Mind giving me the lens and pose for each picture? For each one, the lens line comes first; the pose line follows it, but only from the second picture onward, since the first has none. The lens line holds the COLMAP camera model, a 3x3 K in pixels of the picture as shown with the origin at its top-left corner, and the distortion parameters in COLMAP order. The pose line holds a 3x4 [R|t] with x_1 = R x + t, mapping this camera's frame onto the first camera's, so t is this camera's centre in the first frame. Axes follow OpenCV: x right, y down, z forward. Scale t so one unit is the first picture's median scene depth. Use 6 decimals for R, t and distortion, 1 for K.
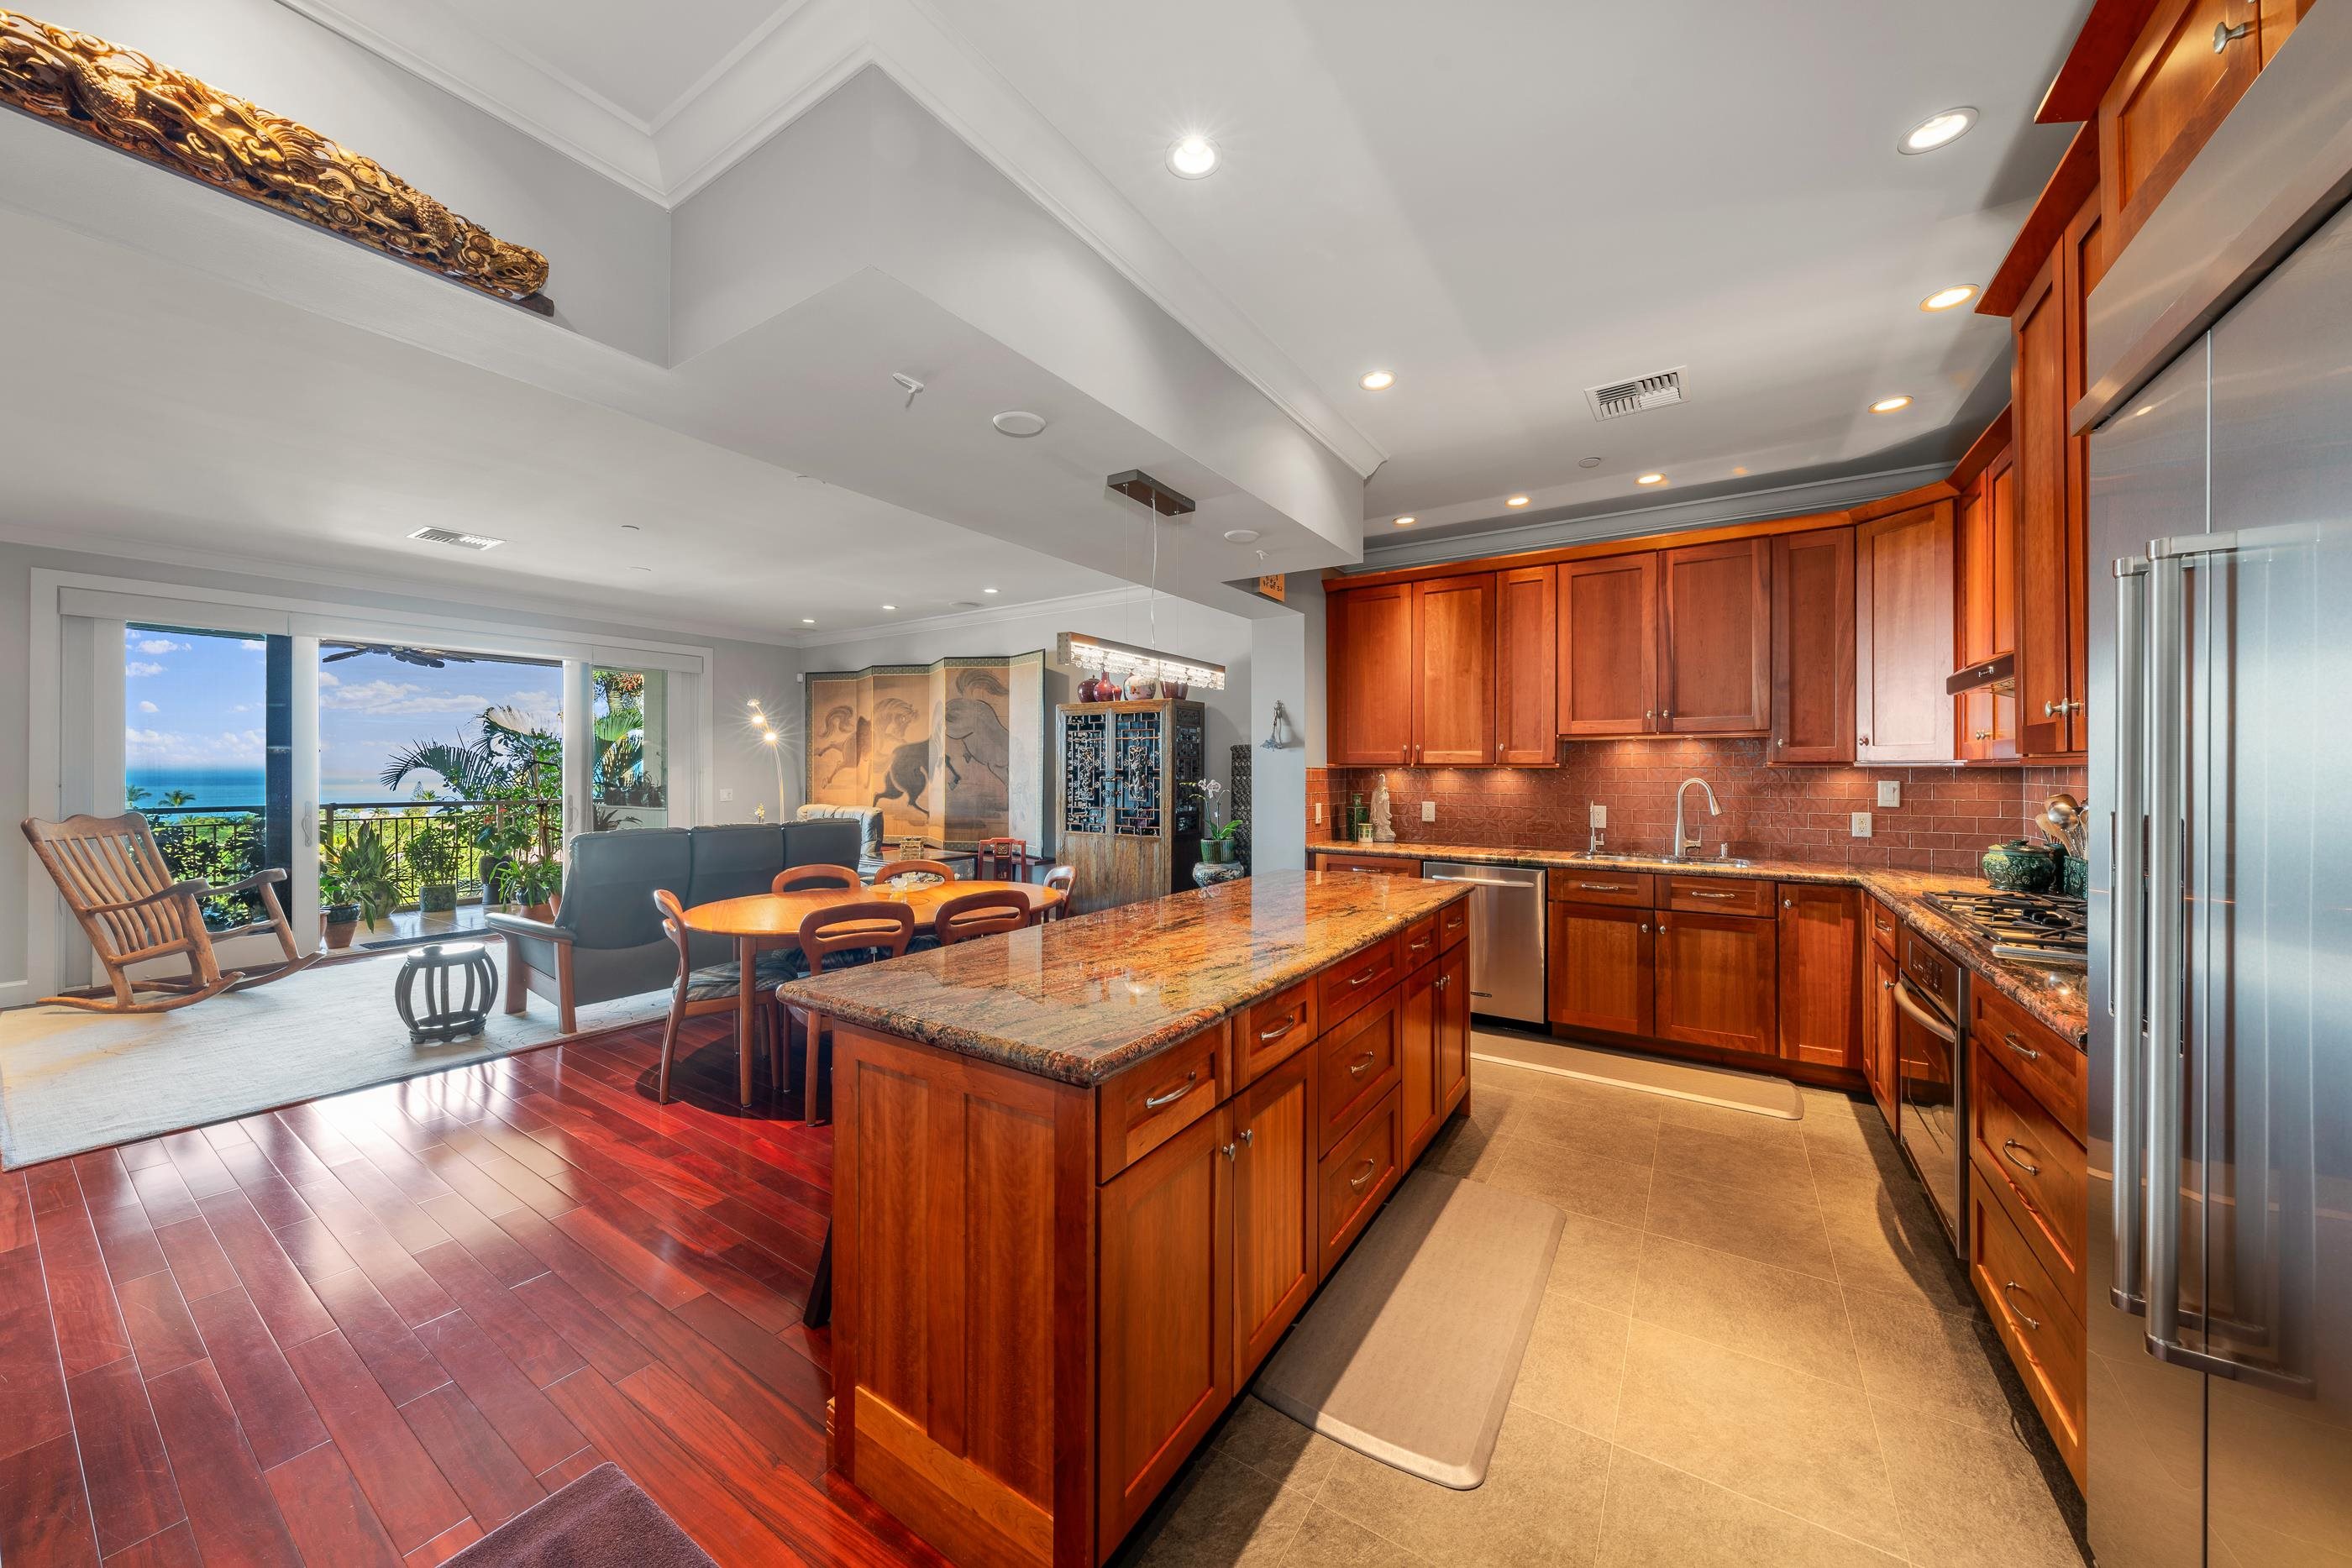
lens RADIAL K [[814.3, 0, 1170.3], [0, 814.3, 765.7], [0, 0, 1]] dist [-0.004254, -0.000168]
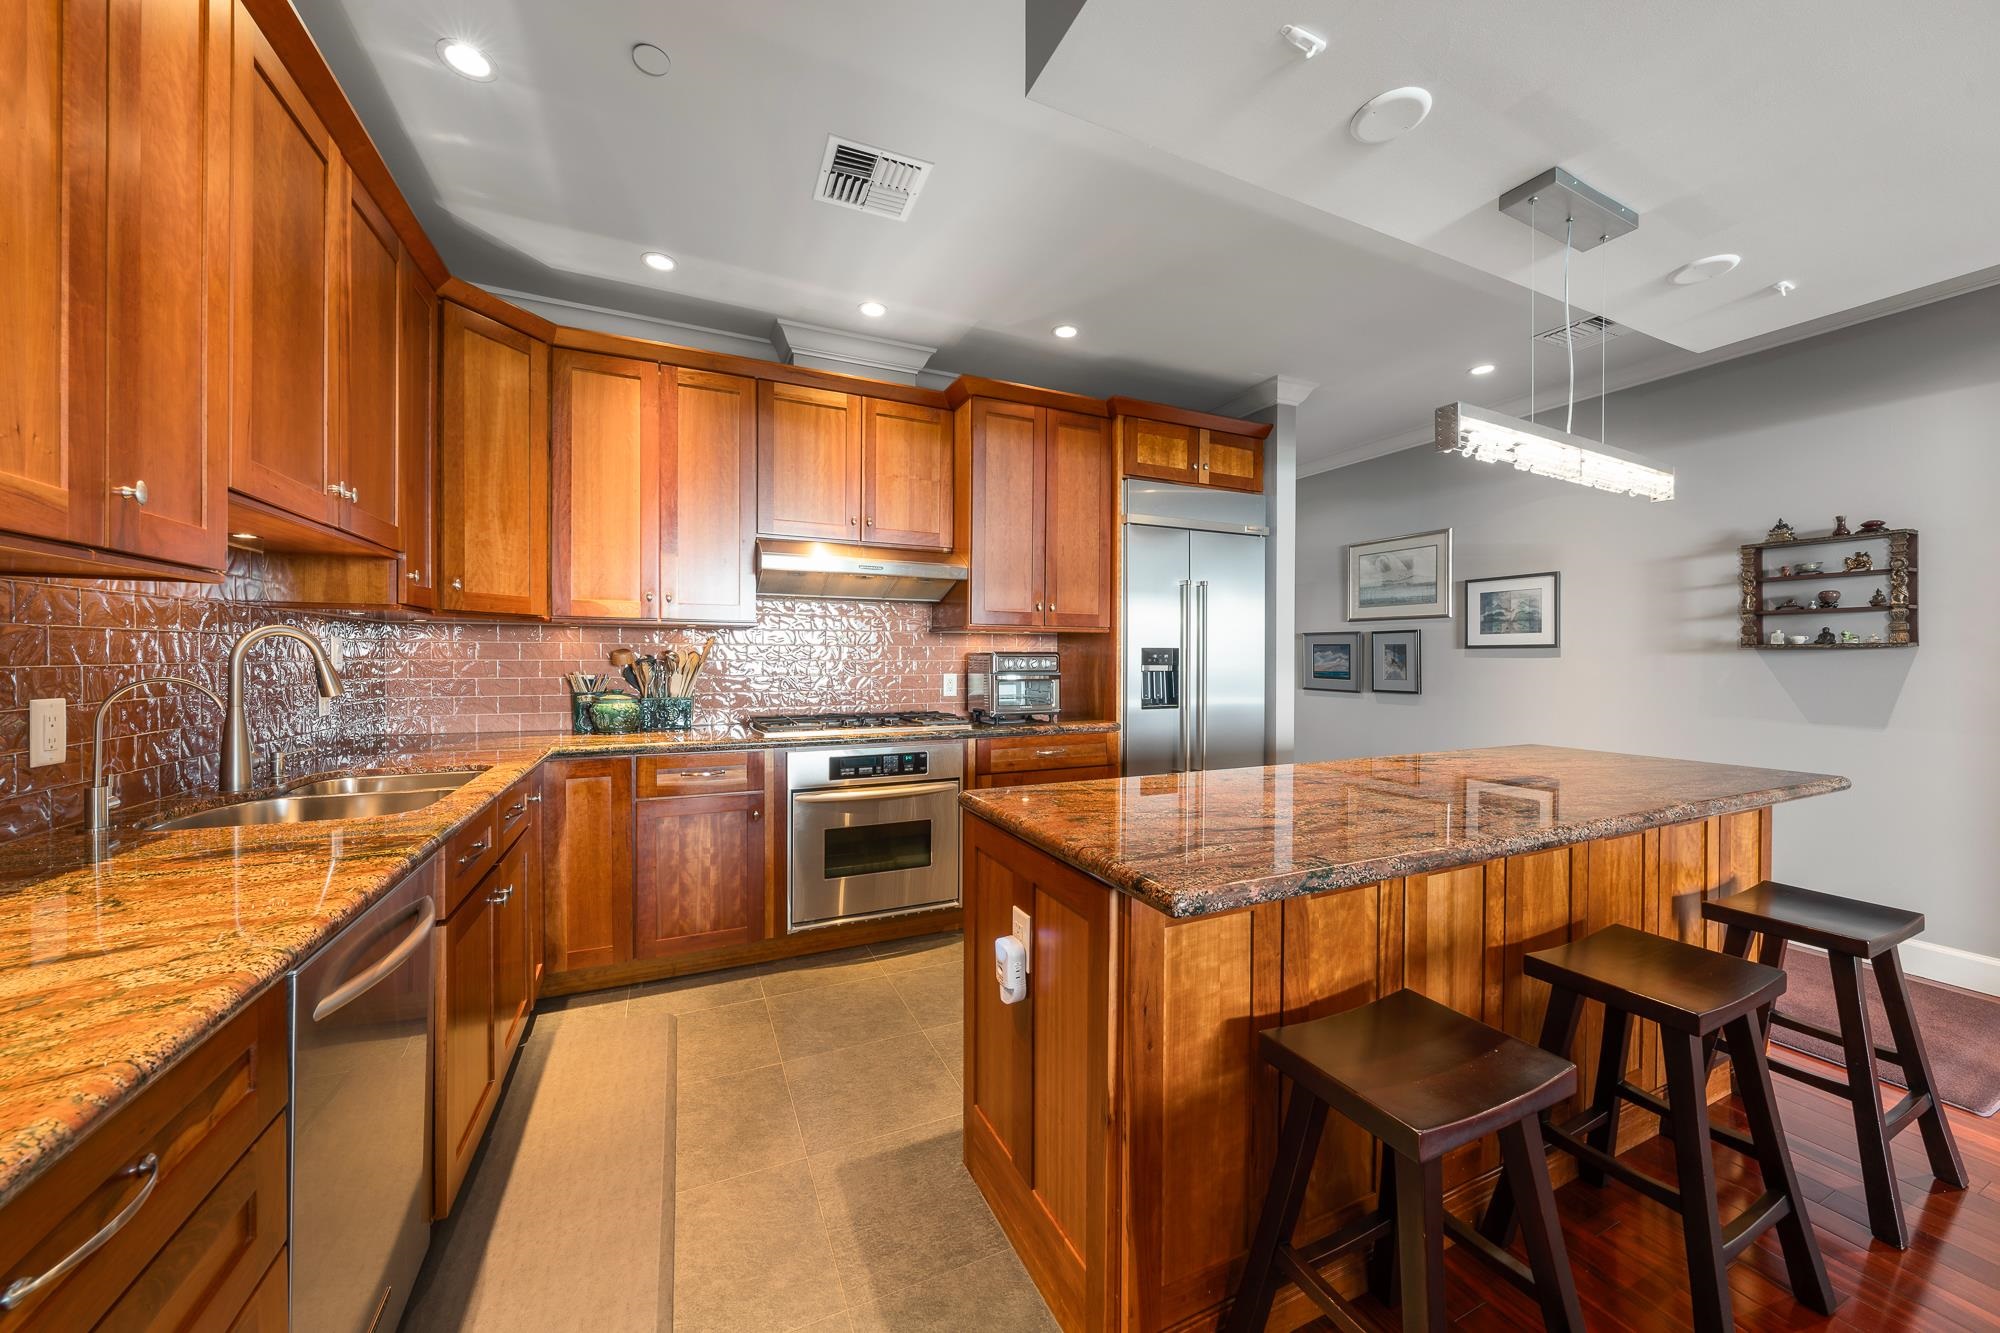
lens RADIAL K [[692.5, 0, 995.2], [0, 692.5, 651.0], [0, 0, 1]] dist [-0.004254, -0.000168]
pose [[-0.847784, -0.002128, 0.530337, 0.058141], [-0.008743, 0.999912, -0.009966, 0.033452], [-0.530269, -0.013086, -0.847728, 1.189458]]
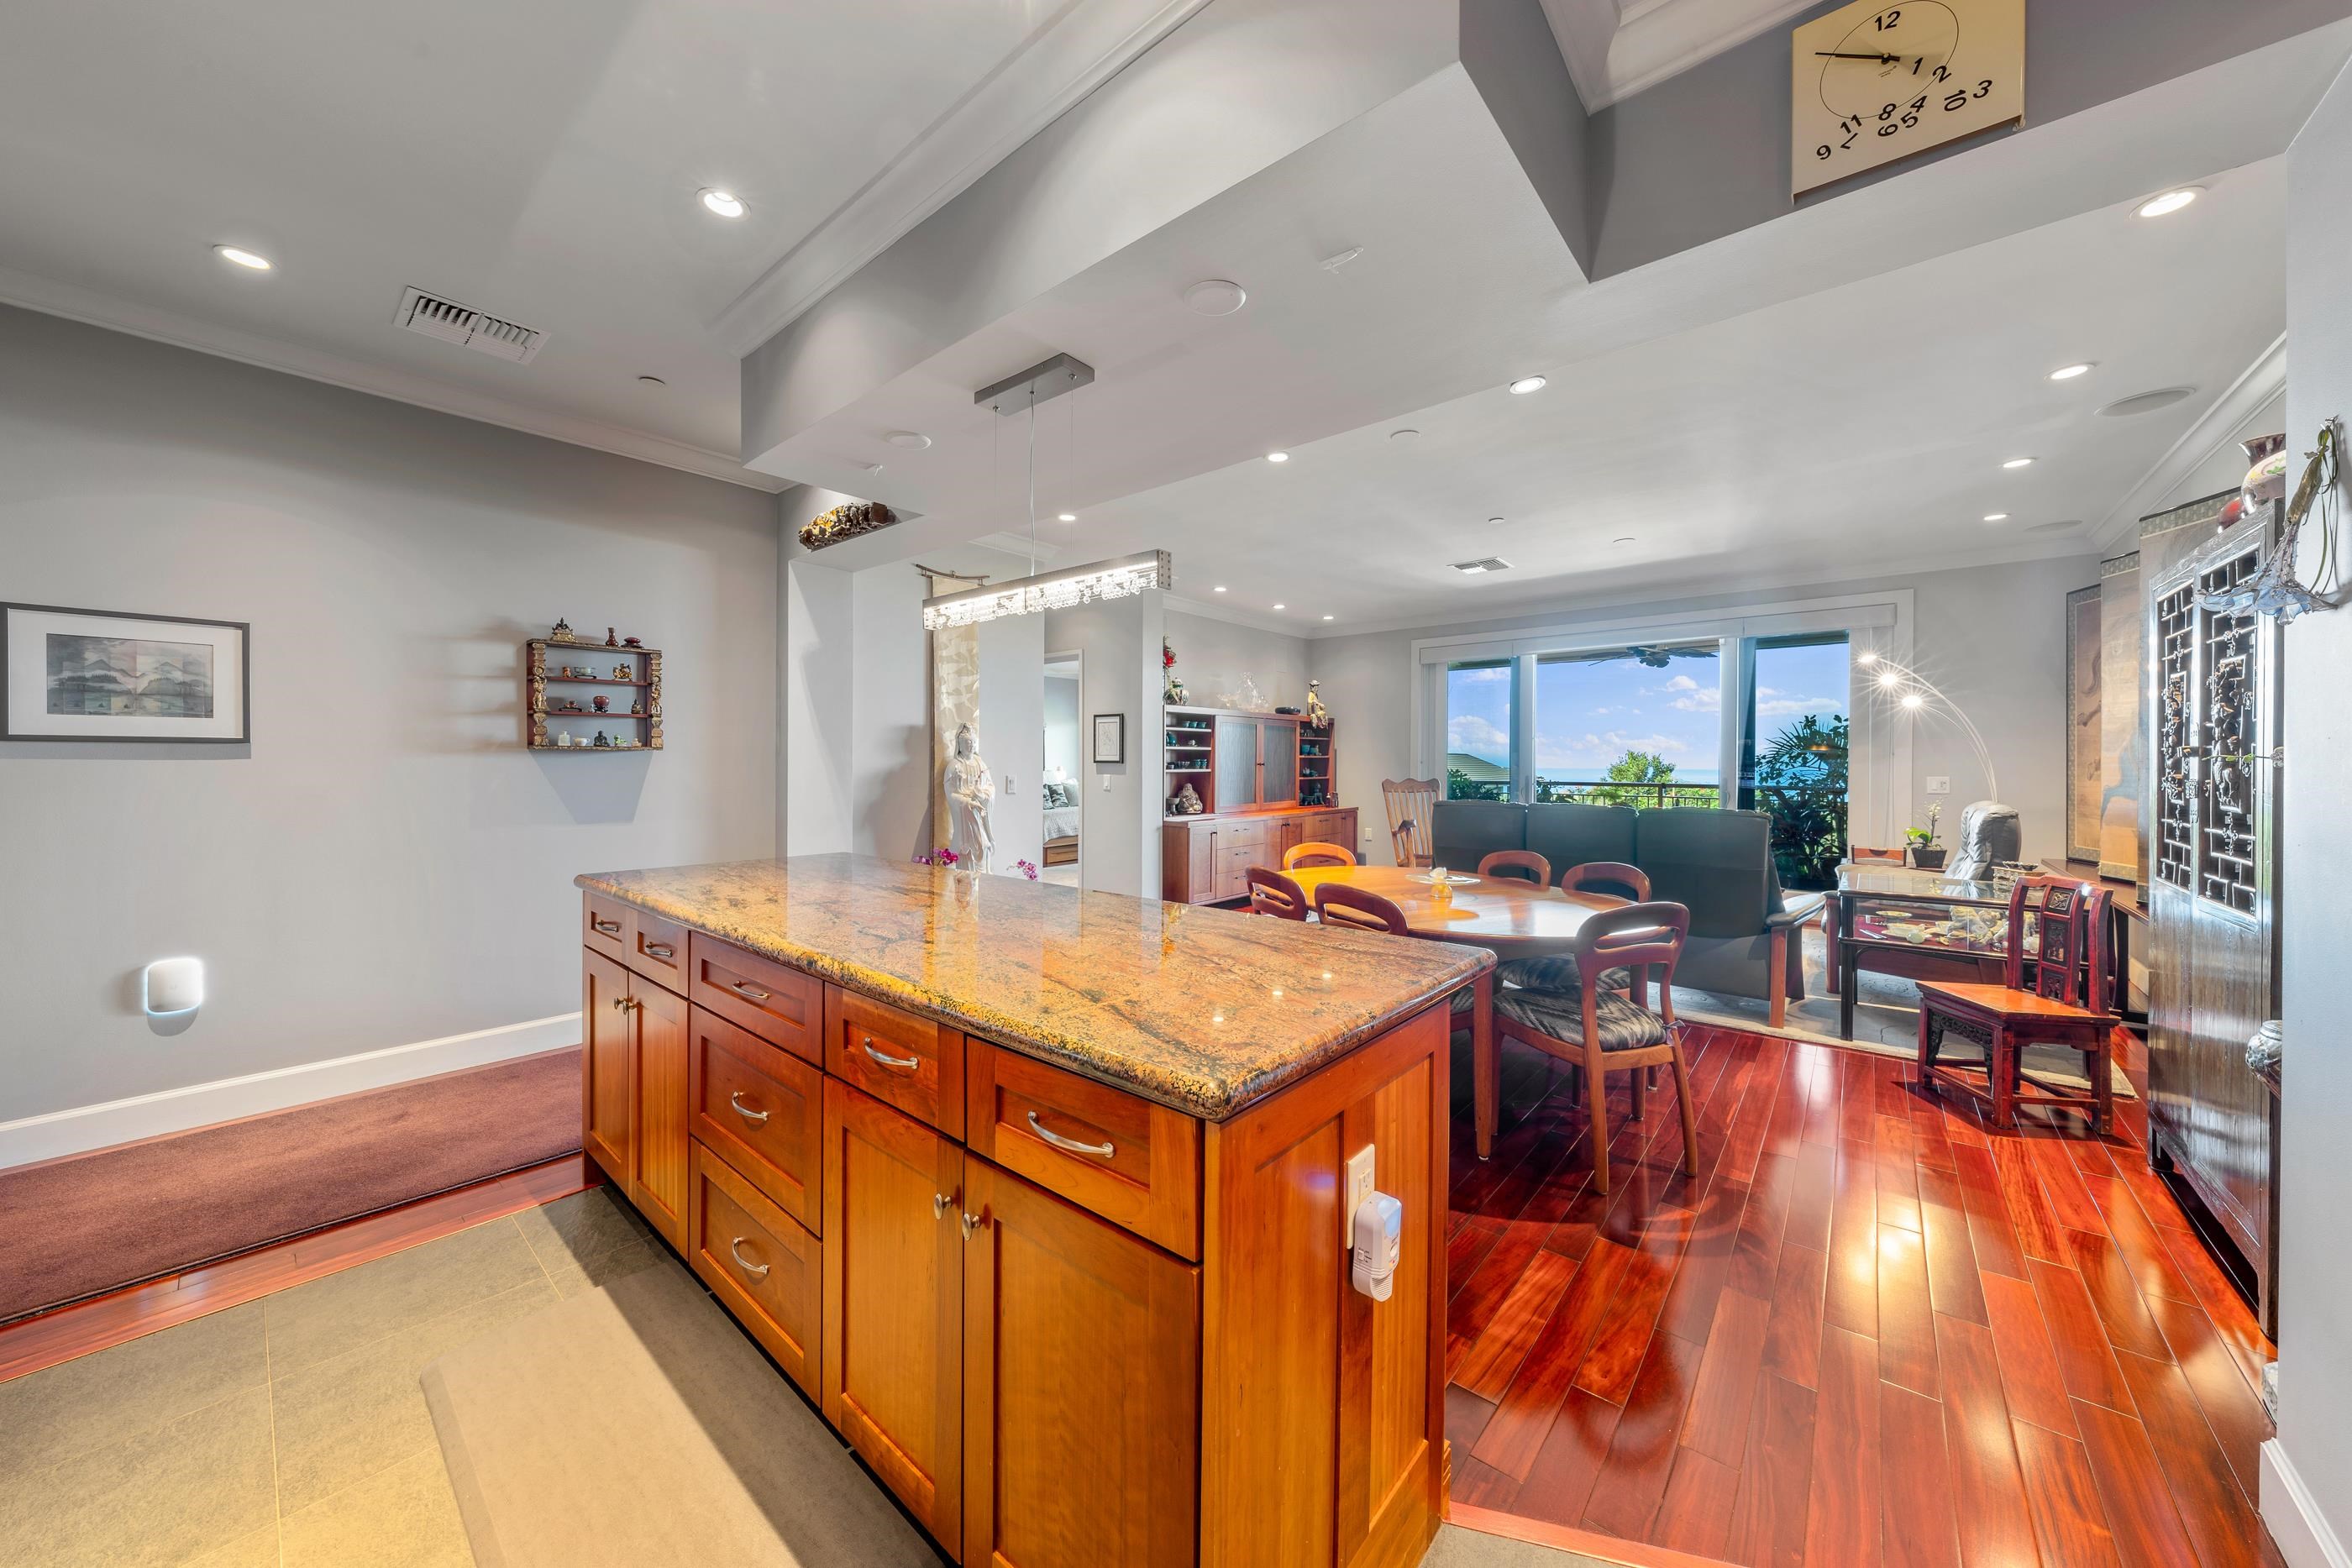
lens RADIAL K [[814.3, 0, 1170.3], [0, 814.3, 765.7], [0, 0, 1]] dist [-0.004254, -0.000168]
pose [[-0.121611, 0.002137, -0.992576, 0.529163], [0.001934, 0.999996, 0.001916, 0.032629], [0.992576, -0.001687, -0.121614, 0.846005]]
